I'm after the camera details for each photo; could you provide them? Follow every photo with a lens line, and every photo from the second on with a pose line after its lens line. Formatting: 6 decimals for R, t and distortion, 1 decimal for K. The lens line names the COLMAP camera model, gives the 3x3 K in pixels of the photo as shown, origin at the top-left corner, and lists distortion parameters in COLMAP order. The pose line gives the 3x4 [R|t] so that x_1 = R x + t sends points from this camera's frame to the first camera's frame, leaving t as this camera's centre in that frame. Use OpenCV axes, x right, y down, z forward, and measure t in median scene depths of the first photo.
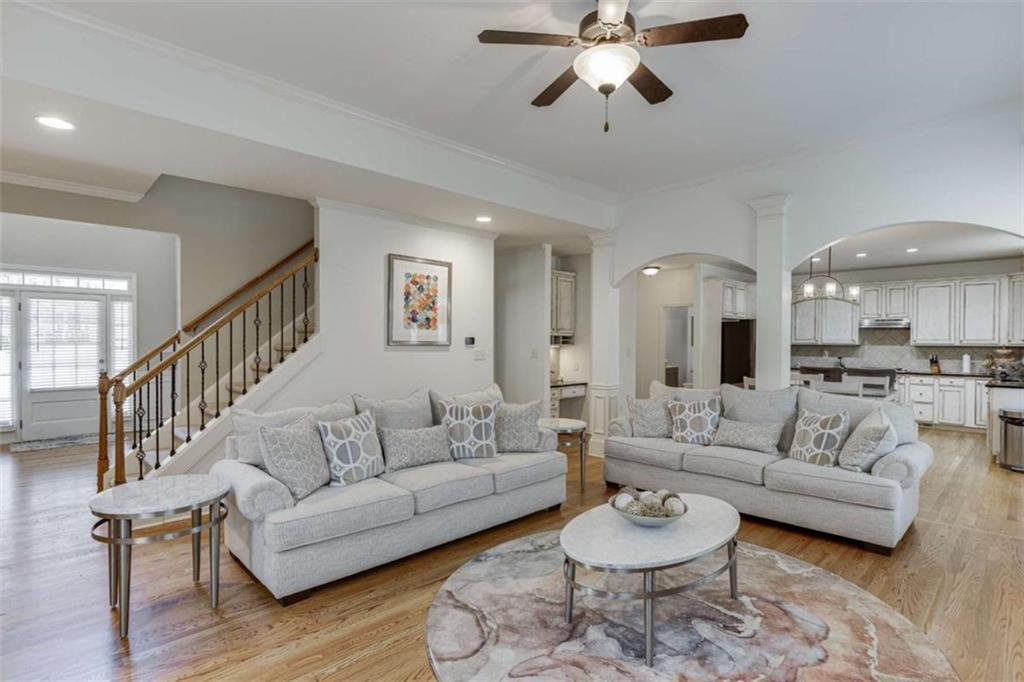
lens RADIAL K [[513.9, 0, 520.8], [0, 513.9, 344.7], [0, 0, 1]] dist [0.000503, 0.002218]
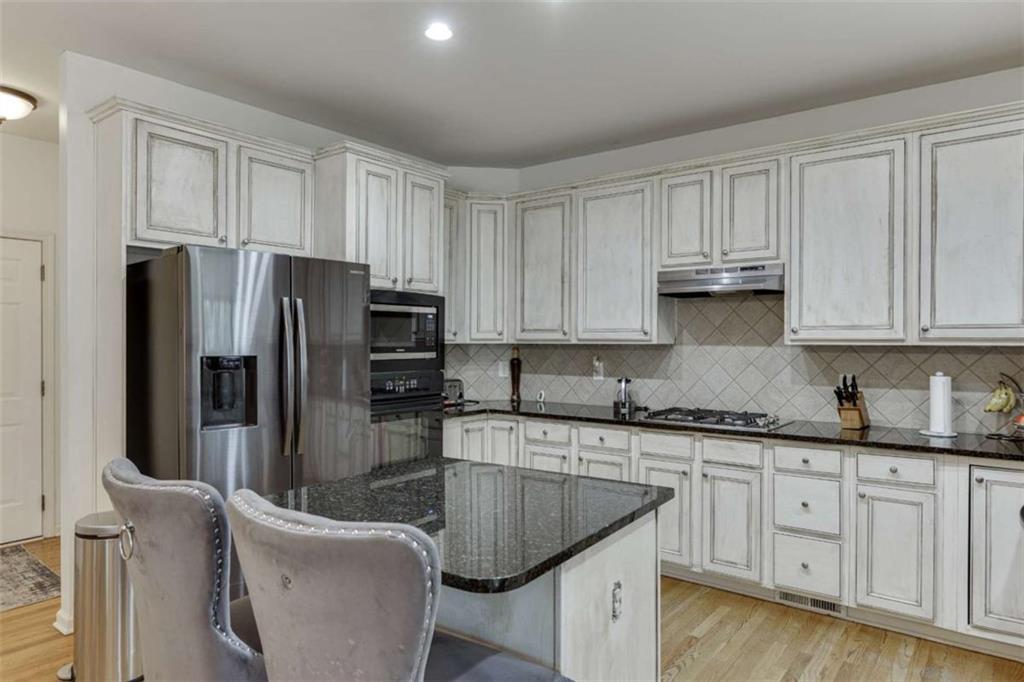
lens RADIAL K [[647.4, 0, 514.6], [0, 647.4, 344.2], [0, 0, 1]] dist [0.007129, -0.005606]
pose [[0.991618, -0.003791, 0.129148, 0.549091], [0.004235, 0.999986, -0.003165, 0.001624], [-0.129134, 0.003685, 0.991620, 0.631705]]
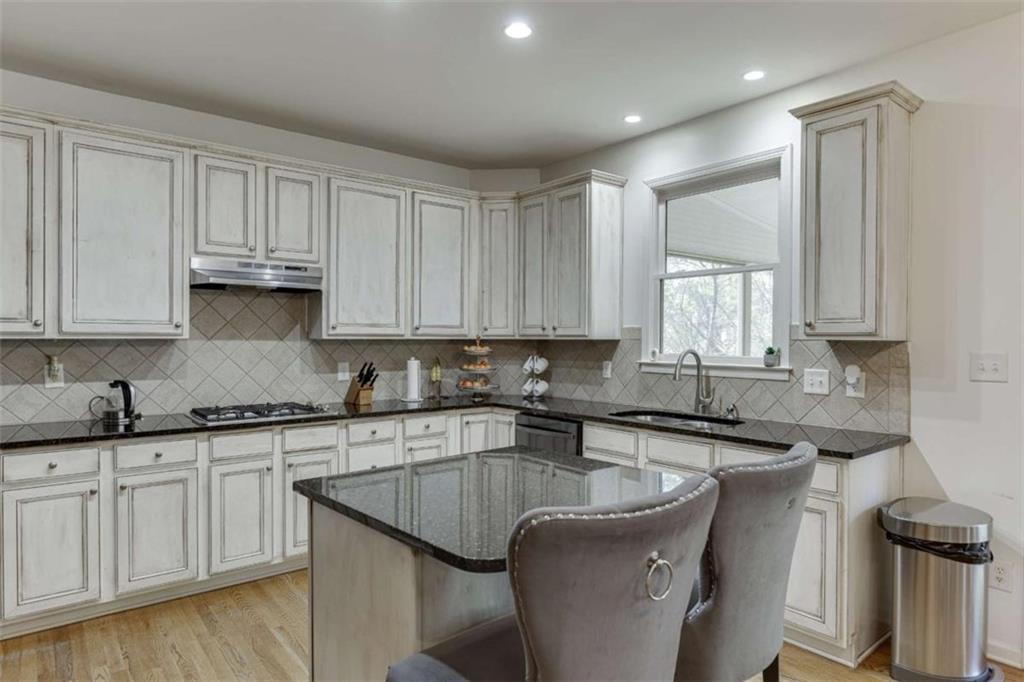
lens RADIAL K [[607.1, 0, 521.2], [0, 607.1, 347.1], [0, 0, 1]] dist [-0.007262, -0.003123]
pose [[0.088901, -0.020588, 0.995828, 0.339683], [0.005599, 0.999781, 0.020170, -0.000861], [-0.996025, 0.003783, 0.088997, 0.838092]]
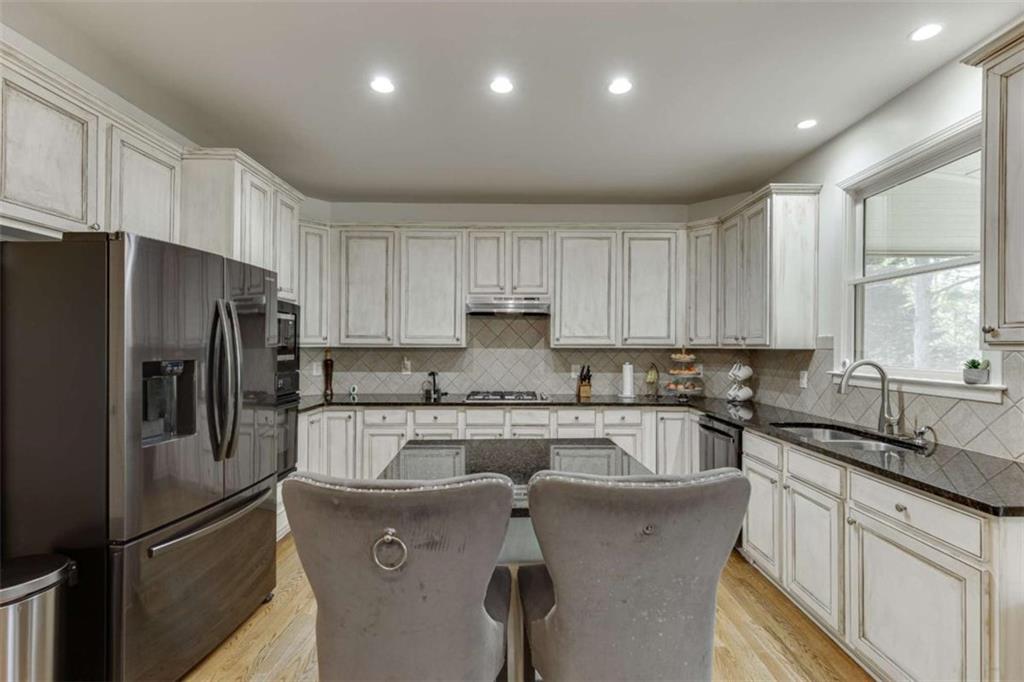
lens RADIAL K [[458.6, 0, 521.0], [0, 458.6, 345.8], [0, 0, 1]] dist [0.000536, -0.001028]
pose [[0.700324, -0.002312, 0.713822, 0.413613], [0.005492, 0.999983, -0.002149, 0.000277], [-0.713804, 0.005425, 0.700324, 0.712629]]
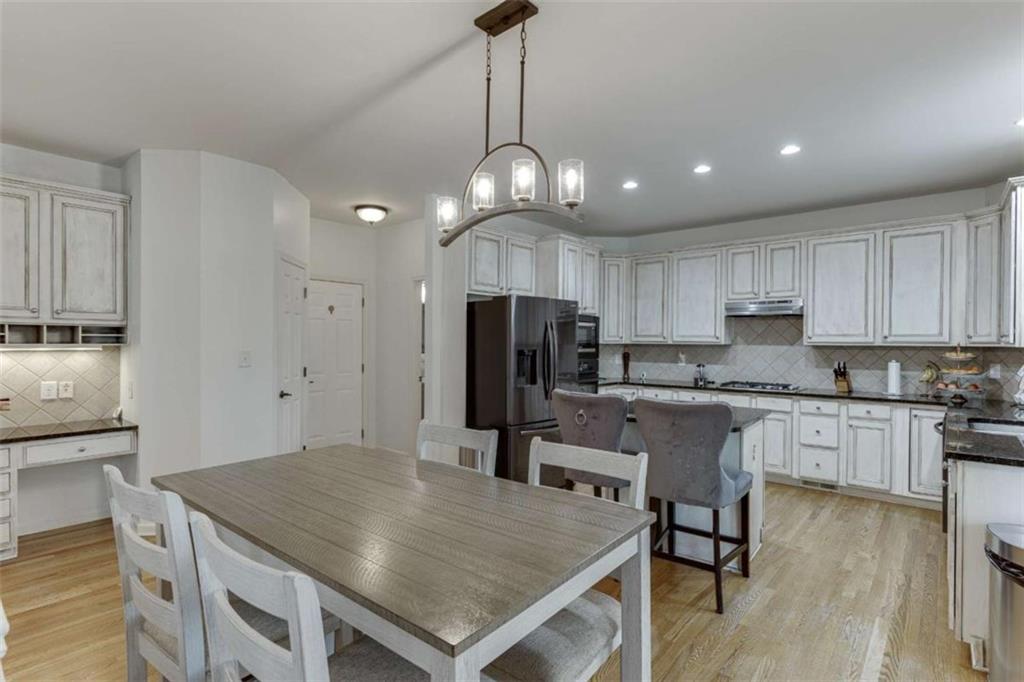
lens RADIAL K [[512.5, 0, 515.8], [0, 512.5, 345.3], [0, 0, 1]] dist [0.003886, -0.001712]
pose [[0.996649, -0.001345, 0.081785, 0.397078], [0.001282, 0.999999, 0.000820, 0.000801], [-0.081786, -0.000712, 0.996650, 0.461884]]
